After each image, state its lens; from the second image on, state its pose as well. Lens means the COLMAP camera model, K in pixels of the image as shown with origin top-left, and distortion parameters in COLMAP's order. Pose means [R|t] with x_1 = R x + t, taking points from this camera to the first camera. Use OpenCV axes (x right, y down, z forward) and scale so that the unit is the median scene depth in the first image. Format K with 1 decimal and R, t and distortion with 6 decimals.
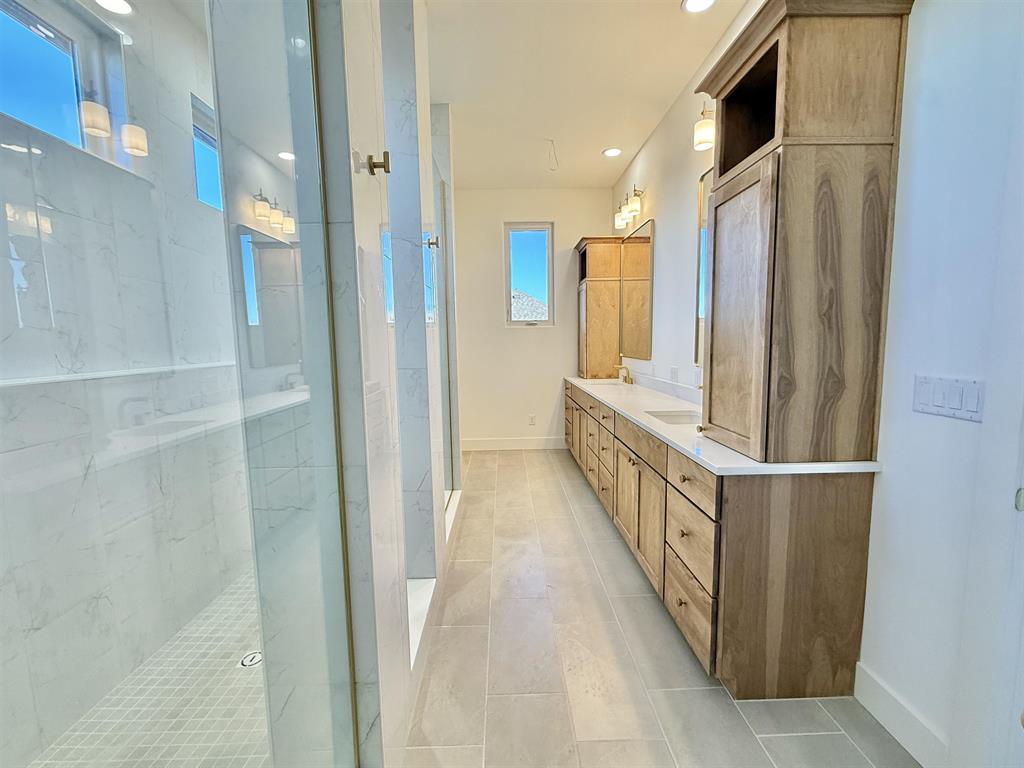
lens RADIAL K [[429.7, 0, 511.5], [0, 429.7, 384.8], [0, 0, 1]] dist [0.000347, -0.000826]
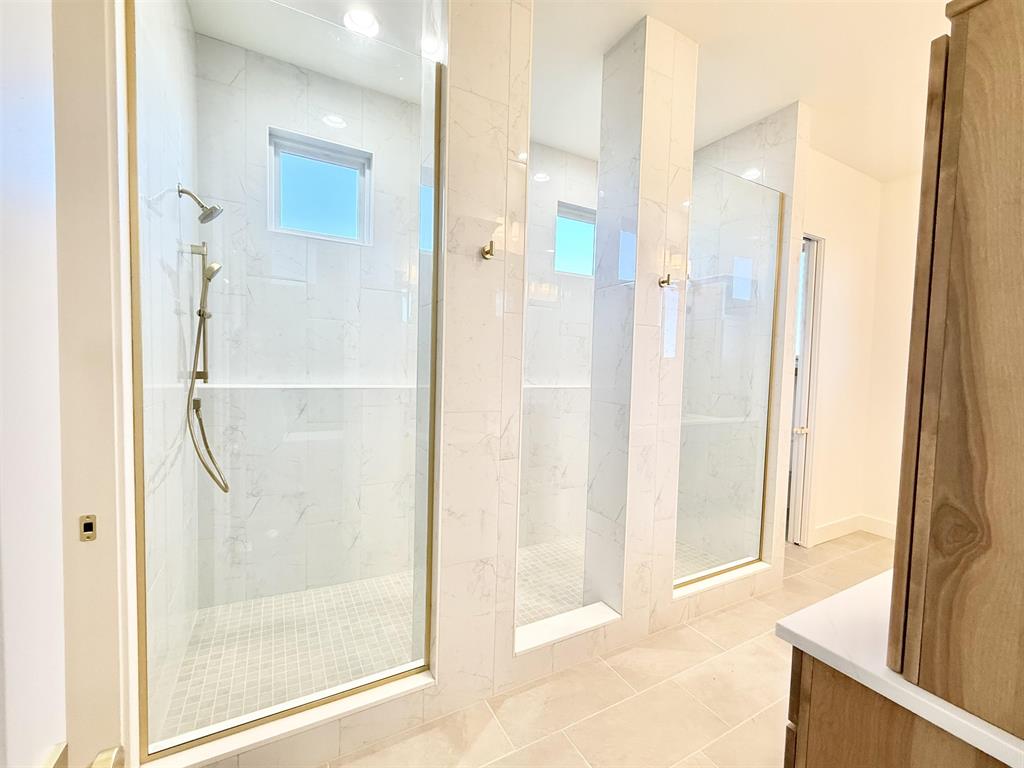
lens RADIAL K [[429.7, 0, 511.5], [0, 429.7, 384.8], [0, 0, 1]] dist [0.000347, -0.000826]
pose [[0.465228, 0.074837, -0.882022, 0.749318], [-0.130338, 0.991351, 0.015366, -0.085875], [0.875543, 0.107812, 0.470958, 0.344501]]
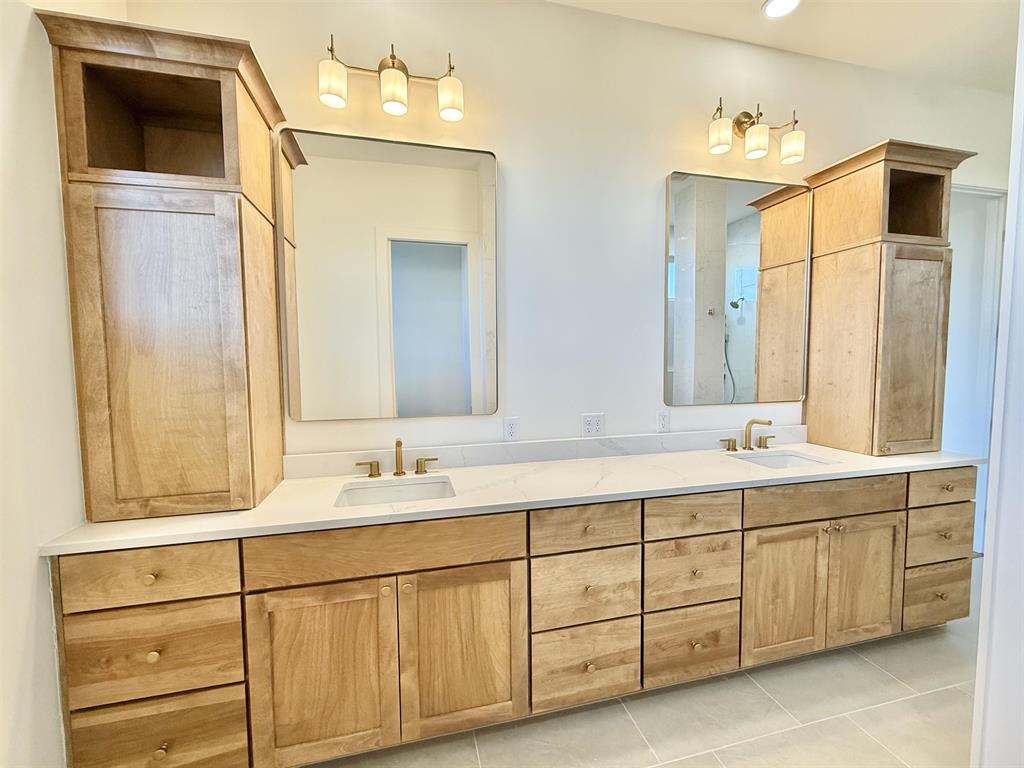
lens RADIAL K [[429.7, 0, 511.5], [0, 429.7, 384.8], [0, 0, 1]] dist [0.000347, -0.000826]
pose [[-0.219694, -0.041865, 0.974670, -0.505683], [0.112093, 0.991379, 0.067849, -0.299496], [-0.969108, 0.124160, -0.213108, 2.589531]]
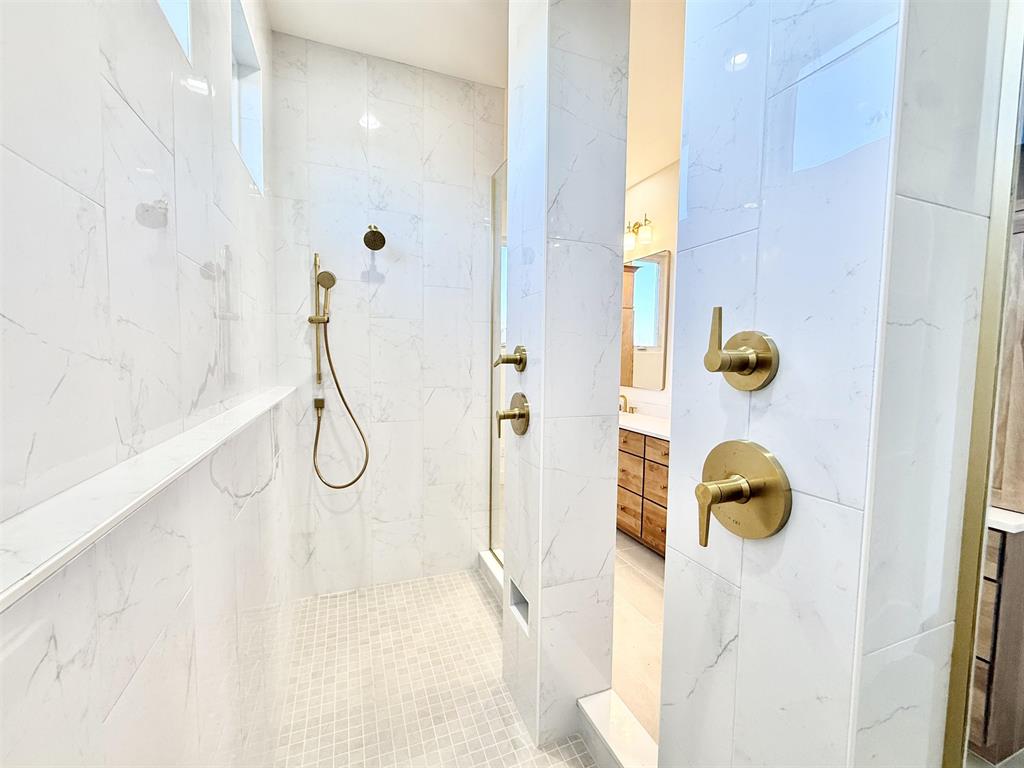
lens RADIAL K [[429.7, 0, 511.5], [0, 429.7, 384.8], [0, 0, 1]] dist [0.000347, -0.000826]
pose [[0.937984, 0.007152, 0.346604, -0.838019], [0.005356, 0.999369, -0.035117, -0.086983], [-0.346636, 0.034796, 0.937354, 0.451061]]
